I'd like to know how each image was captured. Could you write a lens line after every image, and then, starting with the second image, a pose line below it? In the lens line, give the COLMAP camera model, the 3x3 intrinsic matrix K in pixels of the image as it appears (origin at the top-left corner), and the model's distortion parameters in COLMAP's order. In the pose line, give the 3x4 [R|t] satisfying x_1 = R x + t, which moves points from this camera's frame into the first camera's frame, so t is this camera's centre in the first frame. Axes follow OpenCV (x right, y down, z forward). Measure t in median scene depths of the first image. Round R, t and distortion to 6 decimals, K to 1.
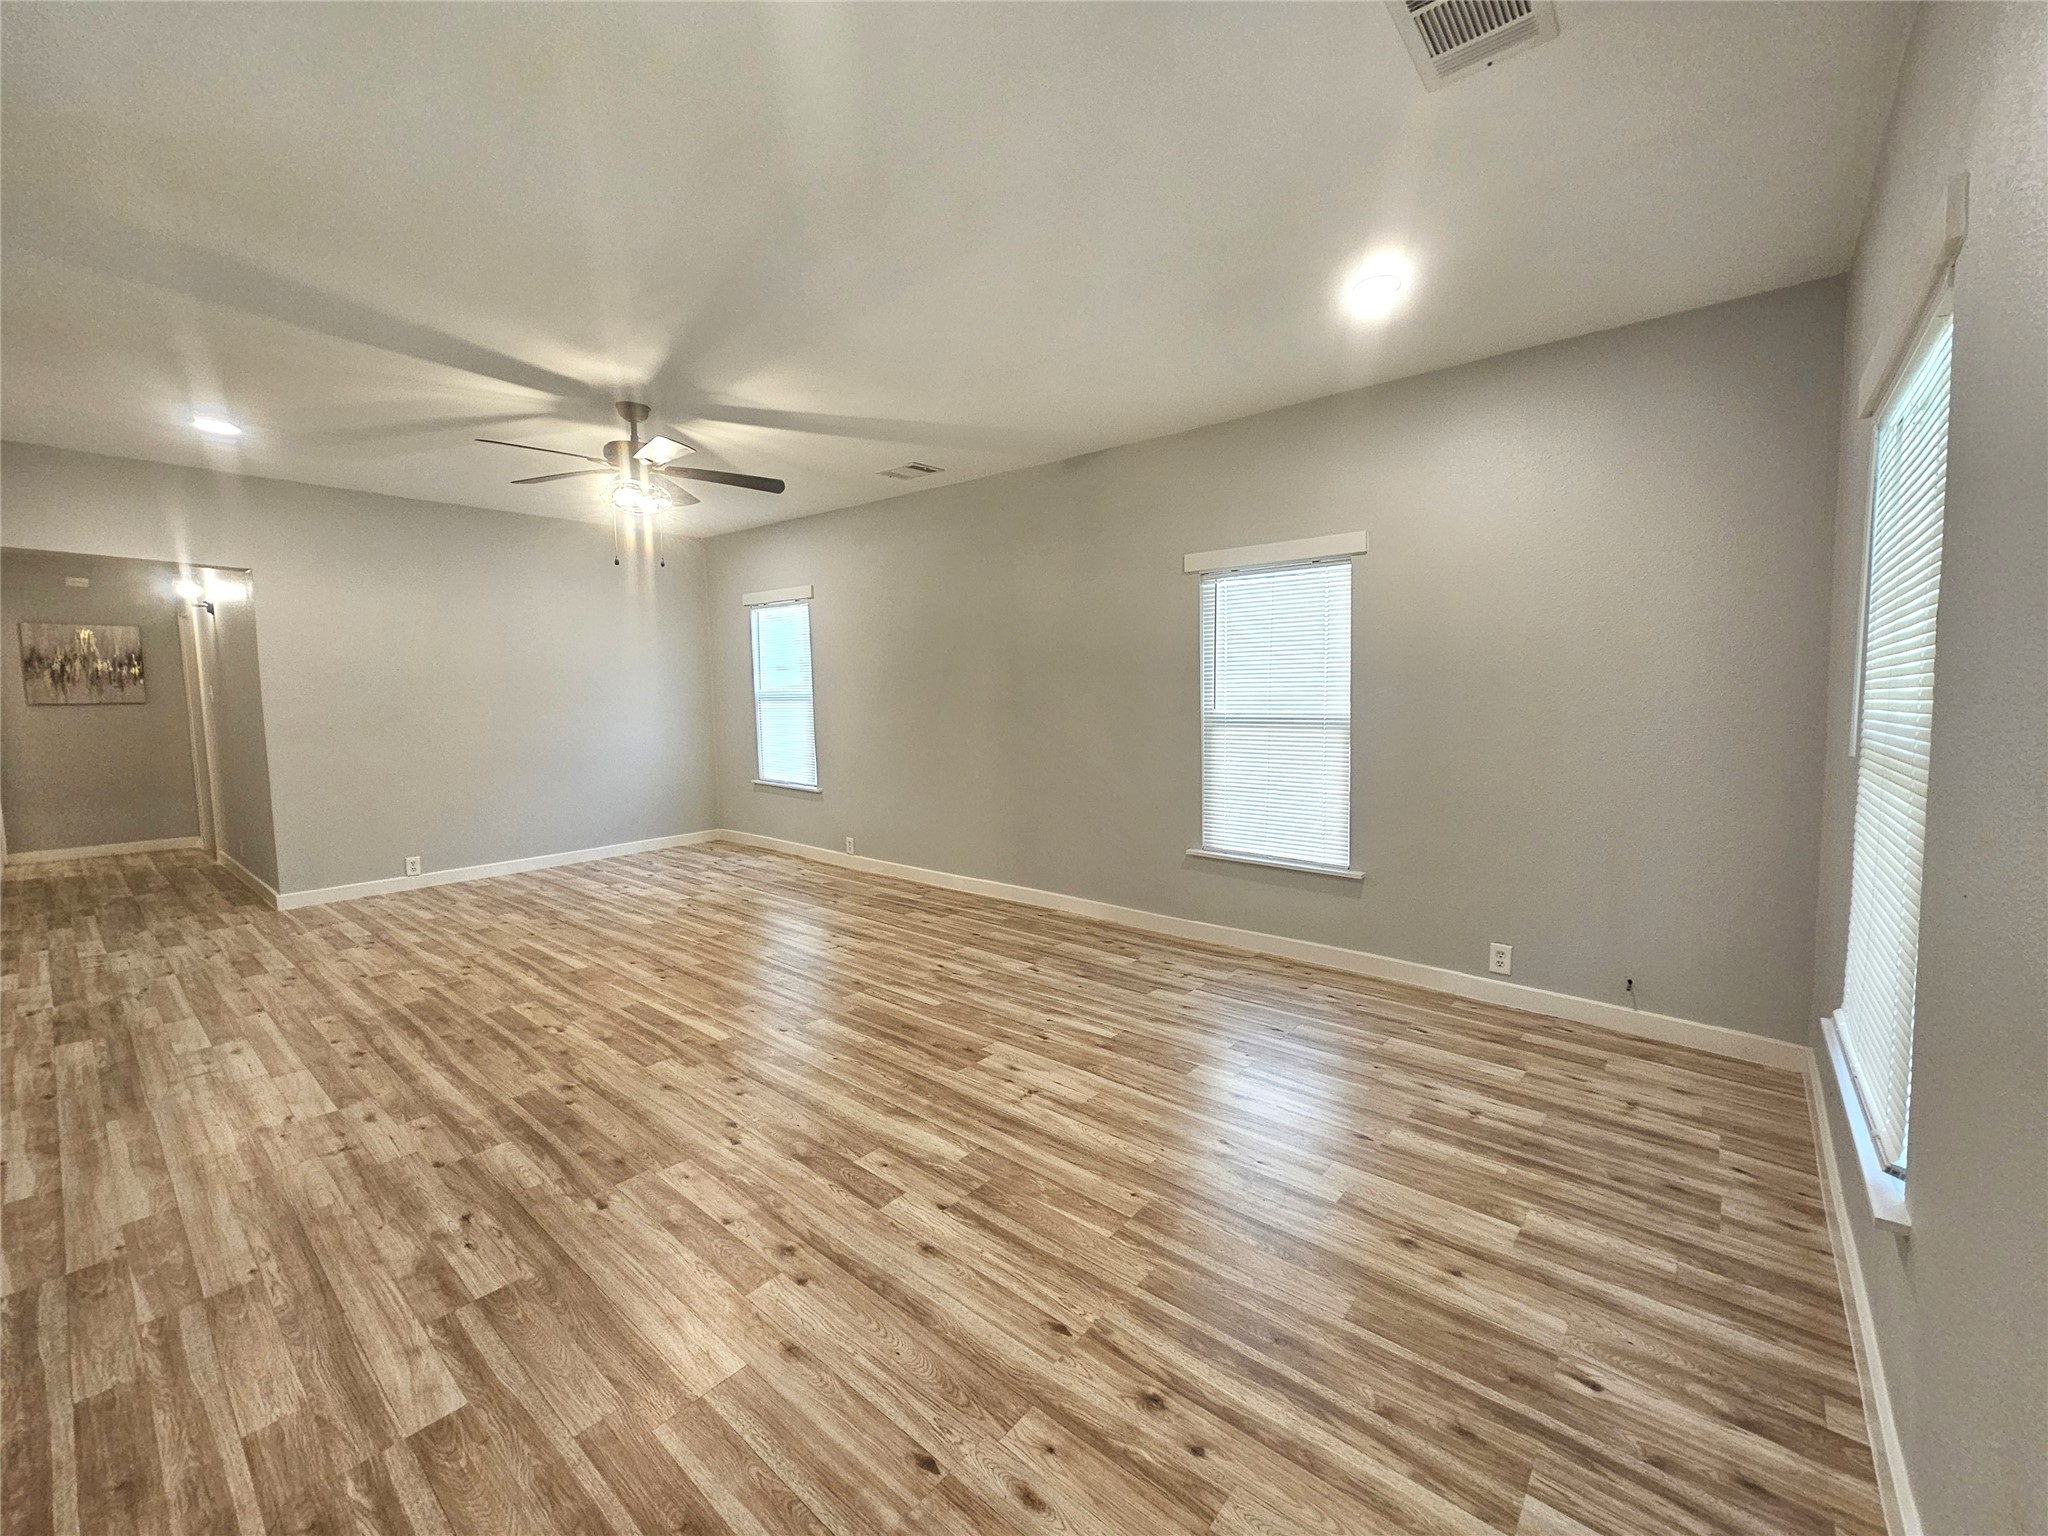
lens RADIAL K [[834.6, 0, 1022.0], [0, 834.6, 759.1], [0, 0, 1]] dist [0.000348, 0.001291]
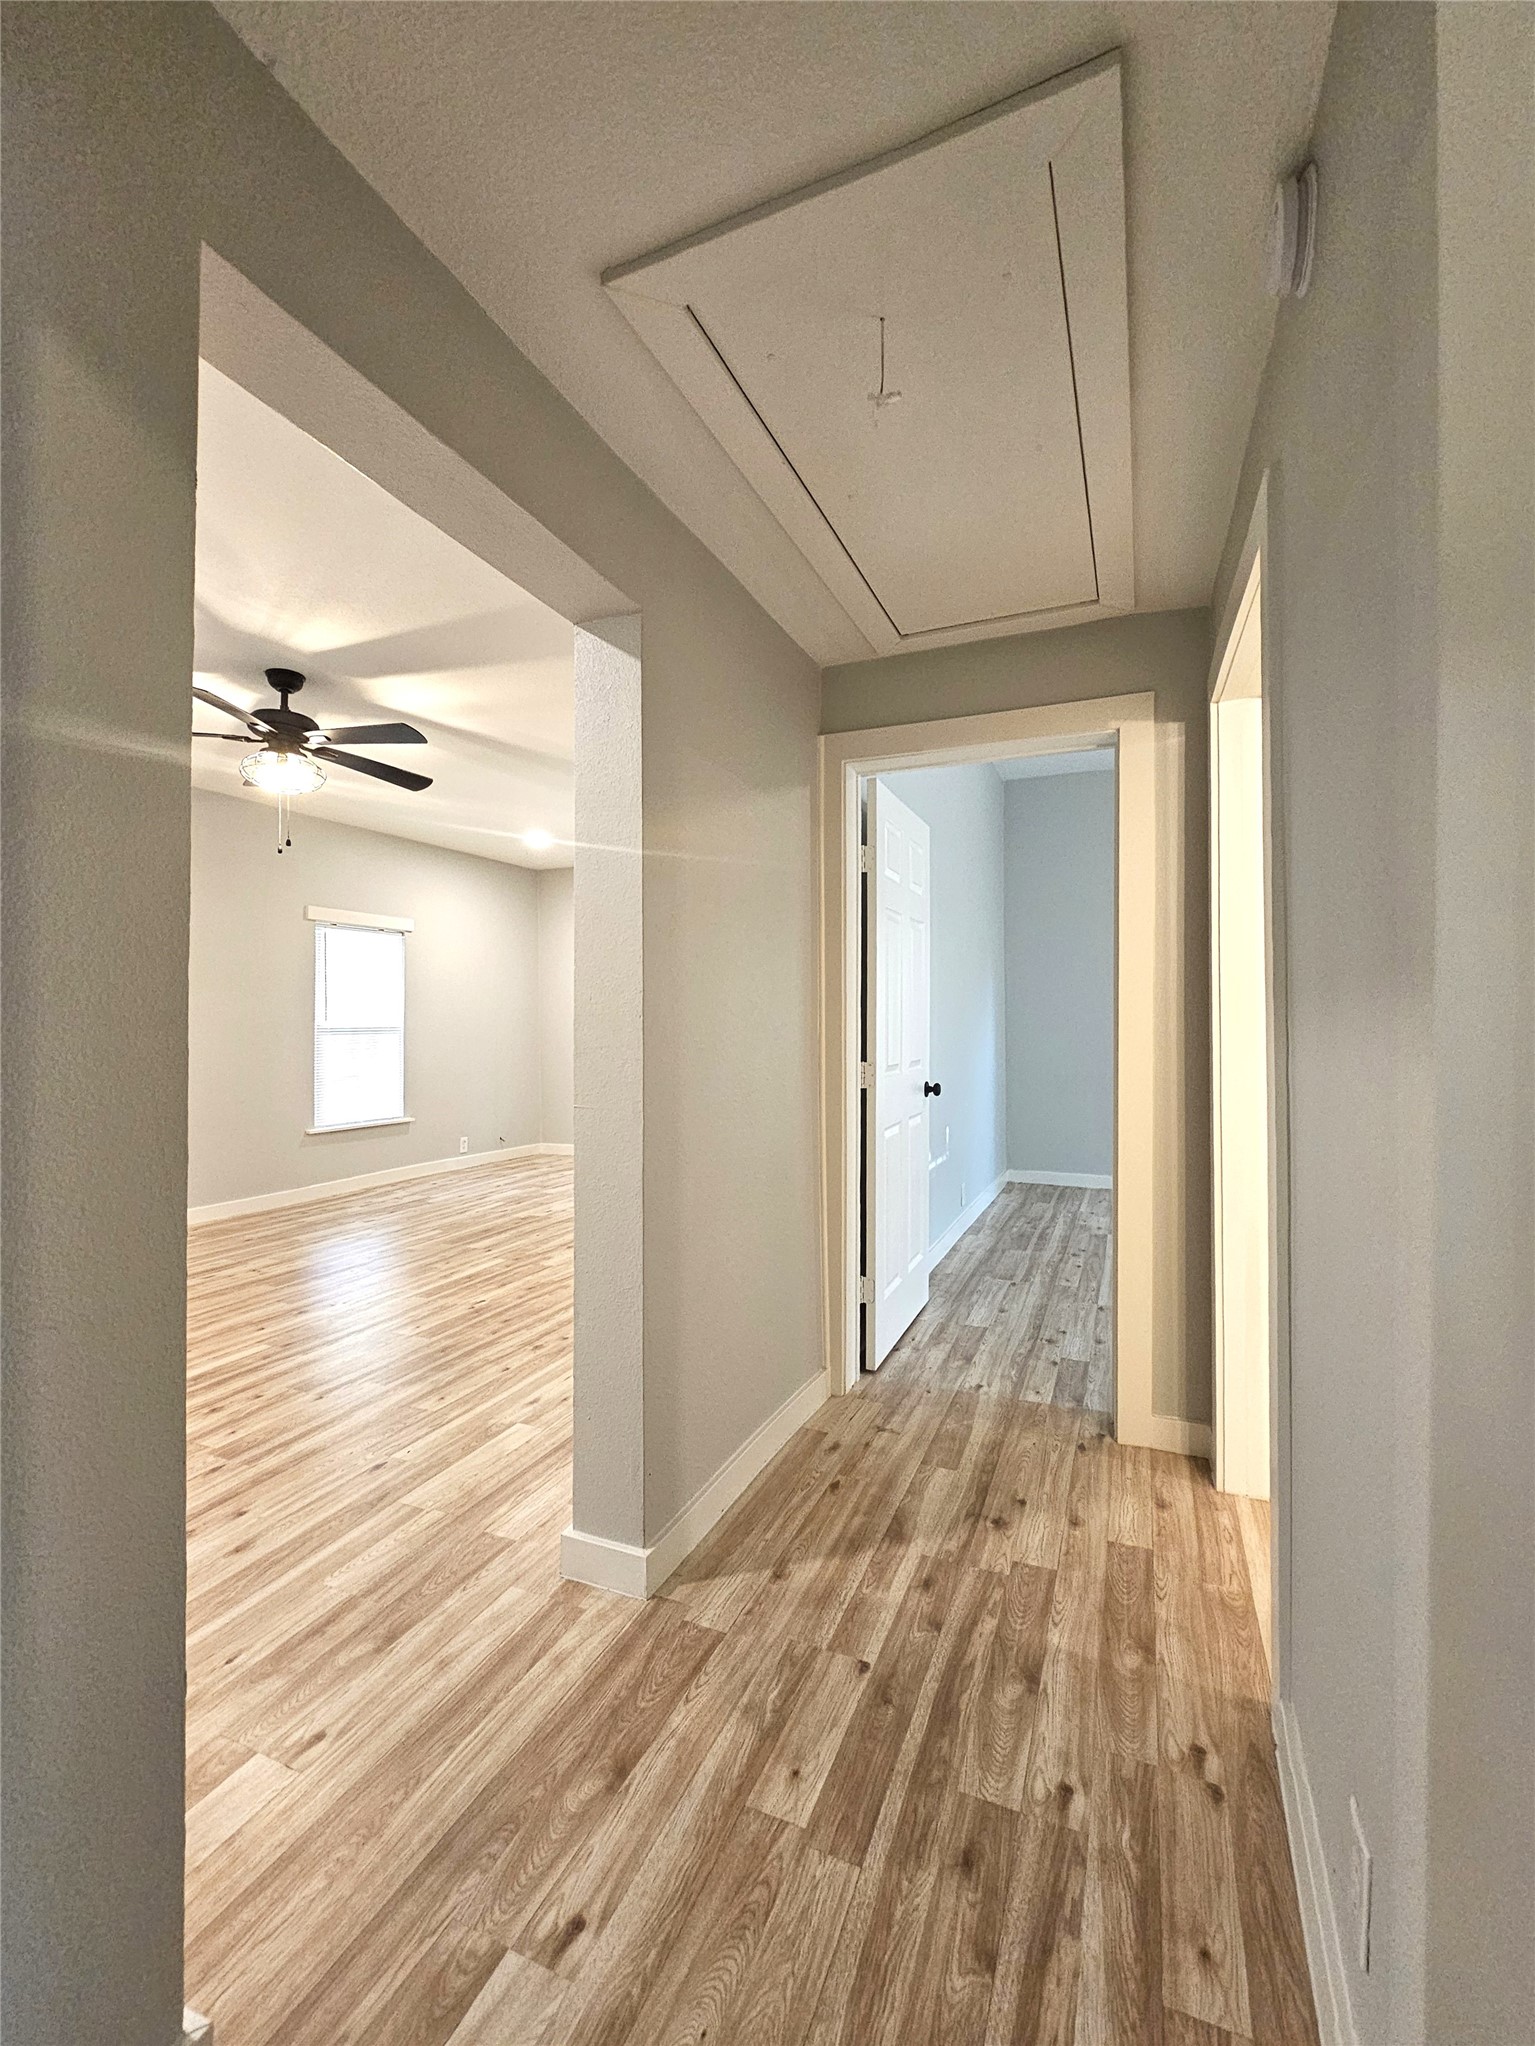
lens RADIAL K [[833.8, 0, 759.8], [0, 833.8, 1036.0], [0, 0, 1]] dist [0.000348, 0.001291]
pose [[-0.271184, -0.005415, 0.962512, -1.653492], [0.090588, 0.995402, 0.031123, -0.020407], [-0.958255, 0.095632, -0.269446, 0.889837]]
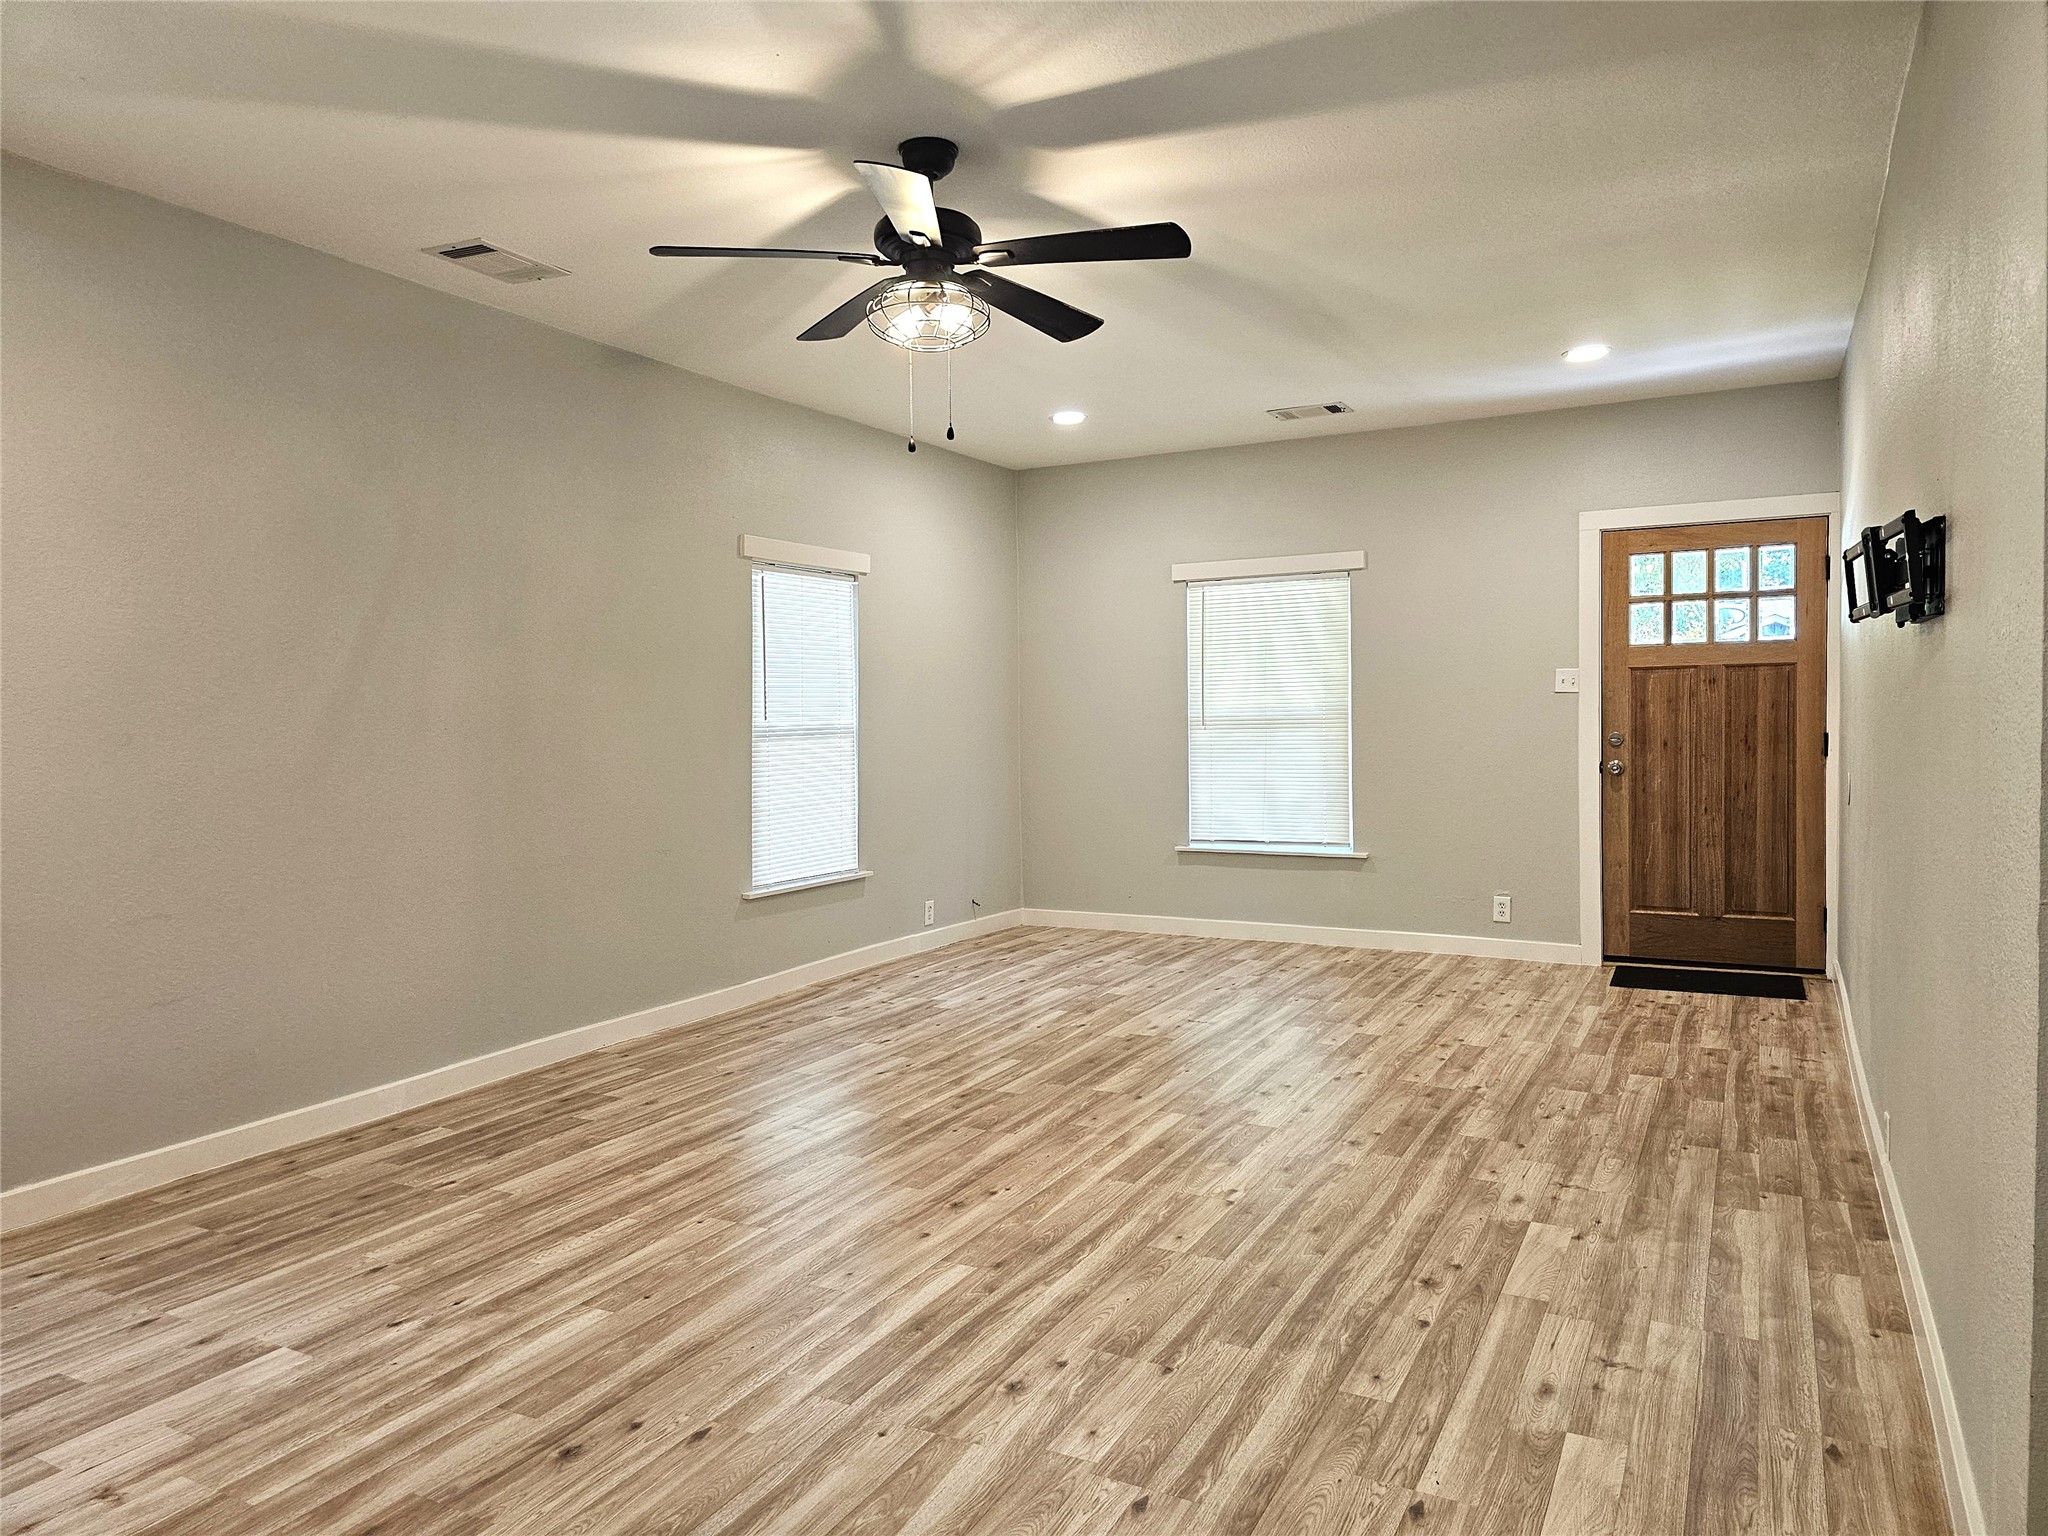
lens RADIAL K [[1306.3, 0, 1034.8], [0, 1306.3, 775.7], [0, 0, 1]] dist [0.009254, -0.005870]
pose [[-0.197150, -0.042356, 0.979458, -1.481269], [0.097903, 0.993221, 0.062658, -0.079426], [-0.975473, 0.108245, -0.191667, 1.281978]]
